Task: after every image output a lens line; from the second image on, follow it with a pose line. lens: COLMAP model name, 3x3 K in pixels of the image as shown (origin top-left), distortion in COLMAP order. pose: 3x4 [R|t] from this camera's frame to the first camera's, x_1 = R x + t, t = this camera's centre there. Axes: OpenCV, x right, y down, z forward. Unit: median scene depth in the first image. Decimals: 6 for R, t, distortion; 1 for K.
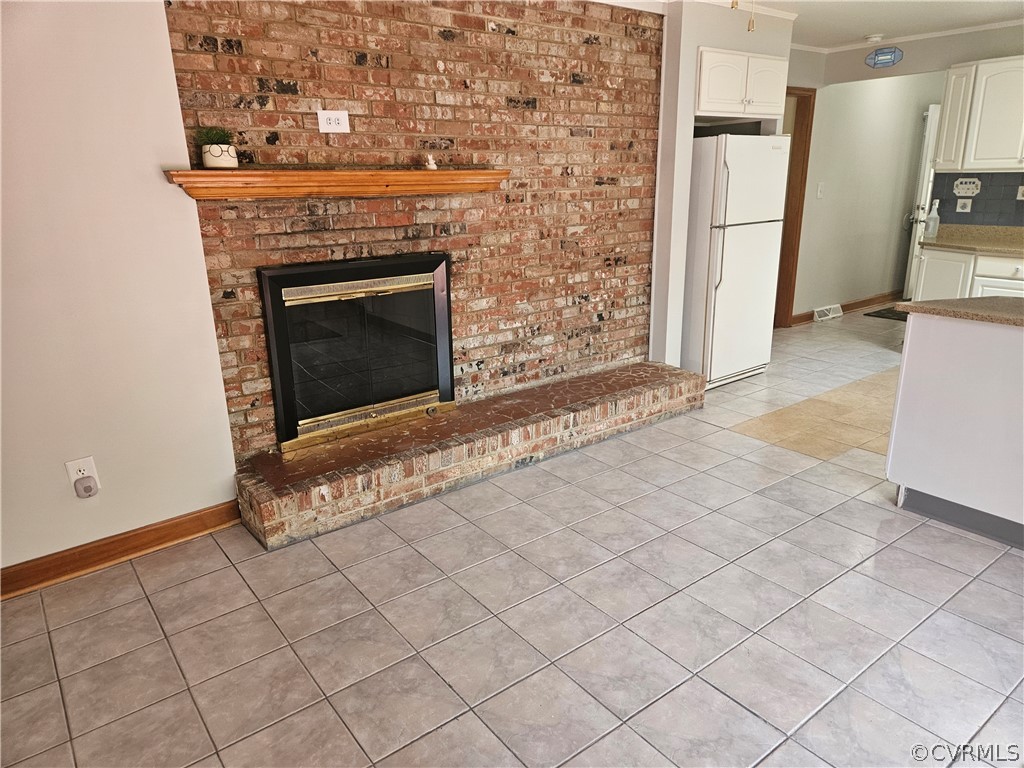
lens RADIAL K [[671.8, 0, 521.9], [0, 671.8, 379.3], [0, 0, 1]] dist [0.082229, -0.068244]
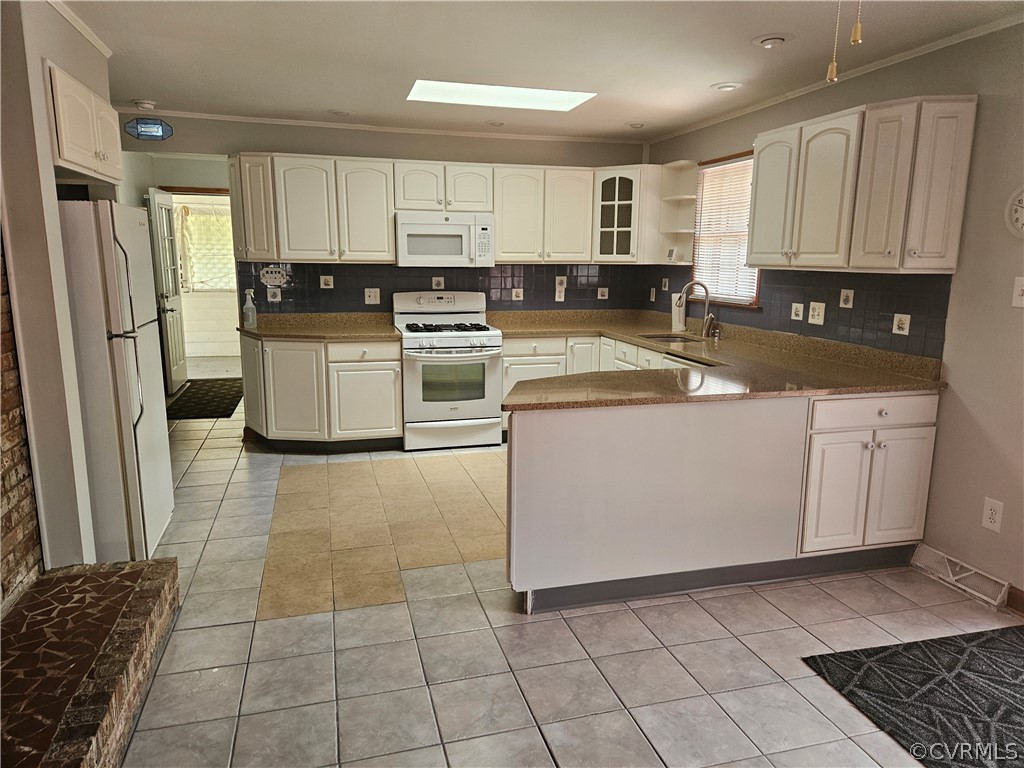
lens RADIAL K [[686.1, 0, 505.4], [0, 686.1, 383.0], [0, 0, 1]] dist [0.081197, -0.070706]
pose [[0.385044, -0.147973, 0.910958, -0.220546], [0.249266, 0.967053, 0.051725, -0.140767], [-0.888599, 0.207155, 0.409242, 0.462480]]
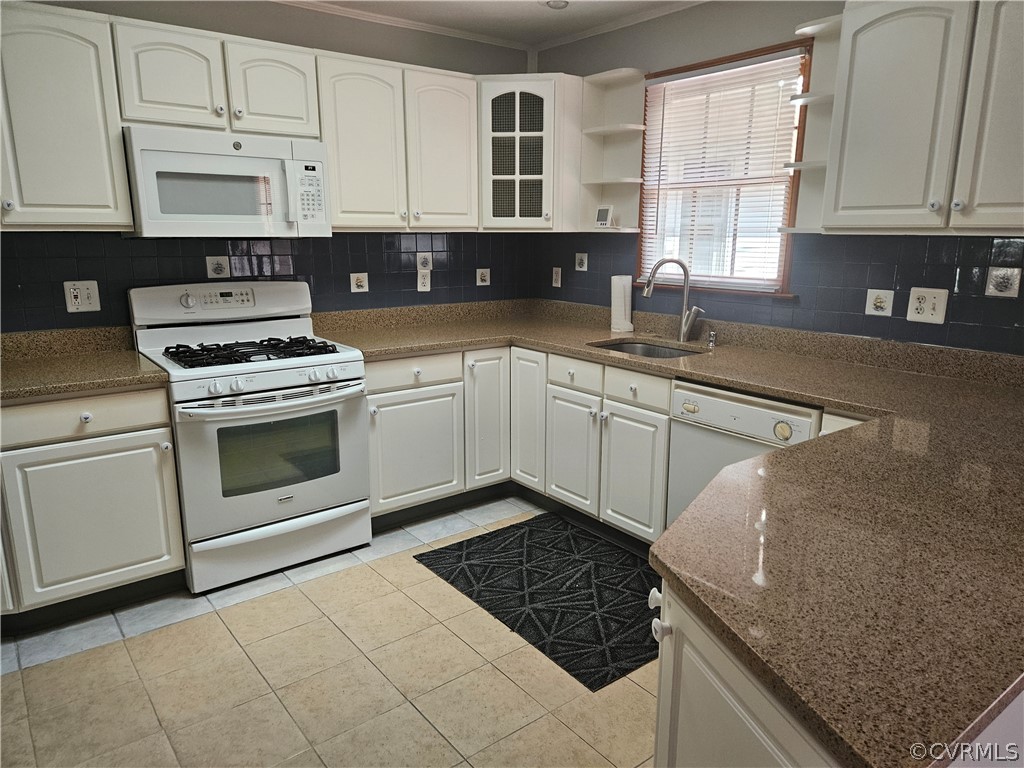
lens RADIAL K [[696.5, 0, 517.0], [0, 696.5, 385.0], [0, 0, 1]] dist [0.073578, -0.073950]
pose [[-0.006118, -0.199520, 0.979875, 0.260037], [0.282404, 0.939661, 0.193095, -0.239700], [-0.959276, 0.277902, 0.050597, 0.813062]]
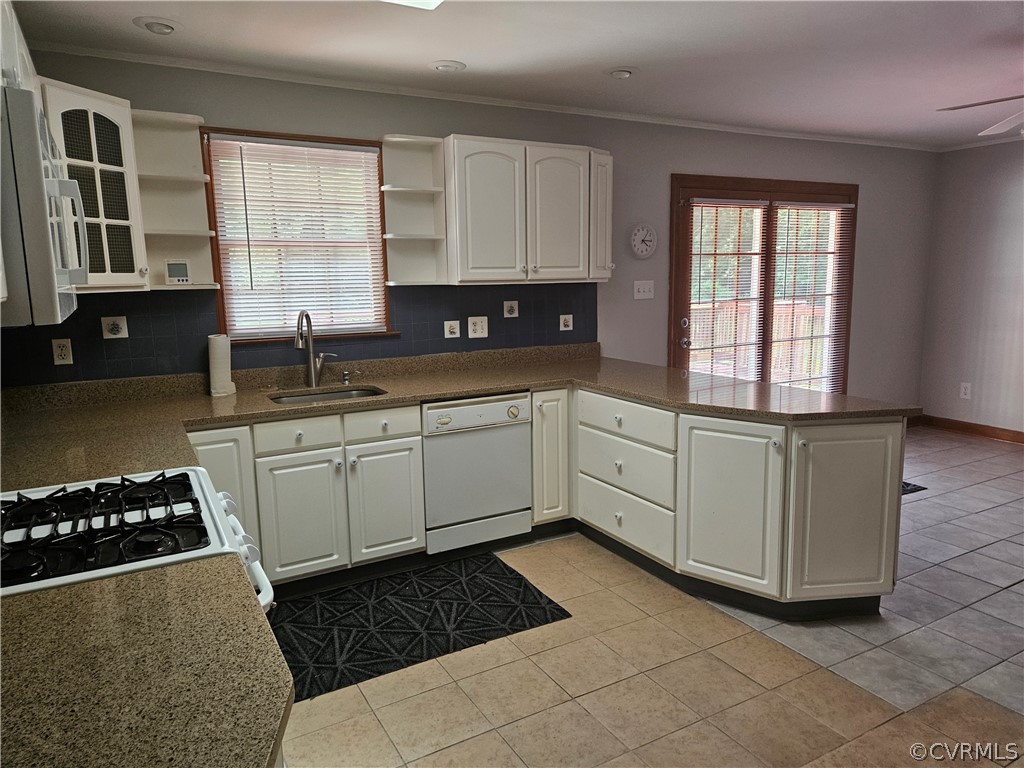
lens RADIAL K [[701.5, 0, 518.5], [0, 701.5, 385.0], [0, 0, 1]] dist [0.092560, -0.075612]
pose [[-0.990659, 0.014695, 0.135570, 0.723175], [0.071999, 0.900672, 0.428492, -0.451323], [-0.115807, 0.434251, -0.893317, 1.454367]]
